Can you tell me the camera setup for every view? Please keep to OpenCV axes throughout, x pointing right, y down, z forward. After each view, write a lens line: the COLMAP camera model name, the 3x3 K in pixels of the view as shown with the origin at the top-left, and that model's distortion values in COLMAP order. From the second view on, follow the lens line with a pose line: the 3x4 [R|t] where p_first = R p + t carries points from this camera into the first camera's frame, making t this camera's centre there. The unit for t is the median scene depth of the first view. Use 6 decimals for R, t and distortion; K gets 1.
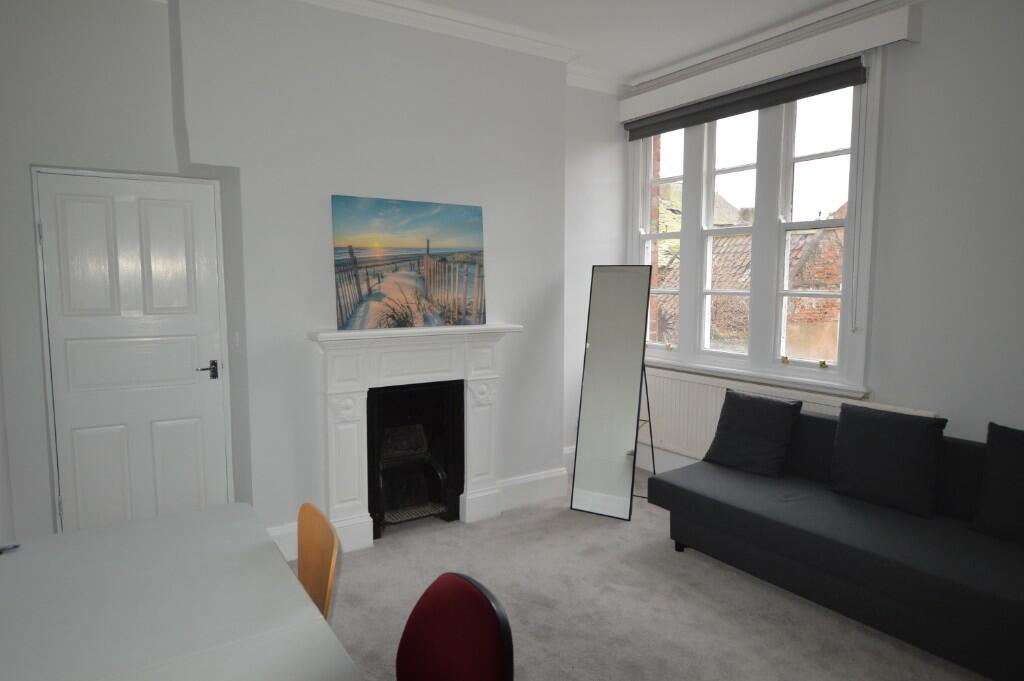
lens RADIAL K [[629.4, 0, 510.6], [0, 629.4, 342.1], [0, 0, 1]] dist [-0.009364, -0.000541]
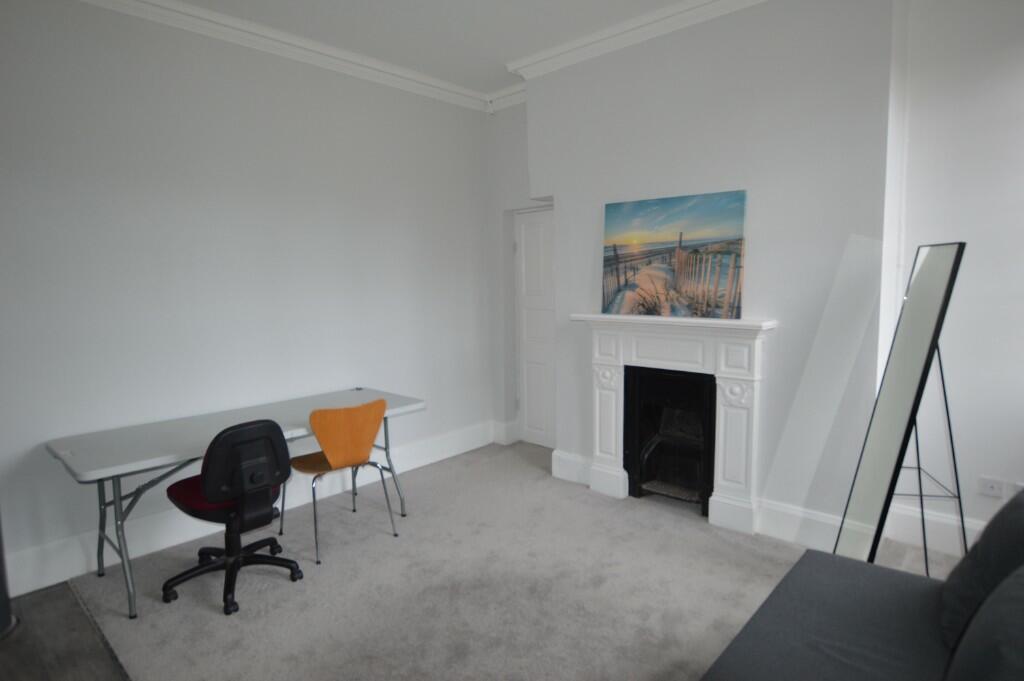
lens RADIAL K [[584.2, 0, 511.2], [0, 584.2, 339.3], [0, 0, 1]] dist [0.004996, 0.000493]
pose [[0.256449, 0.101385, -0.961226, 0.743037], [-0.082676, 0.993140, 0.082694, -0.045339], [0.963016, 0.058263, 0.263071, 0.492200]]
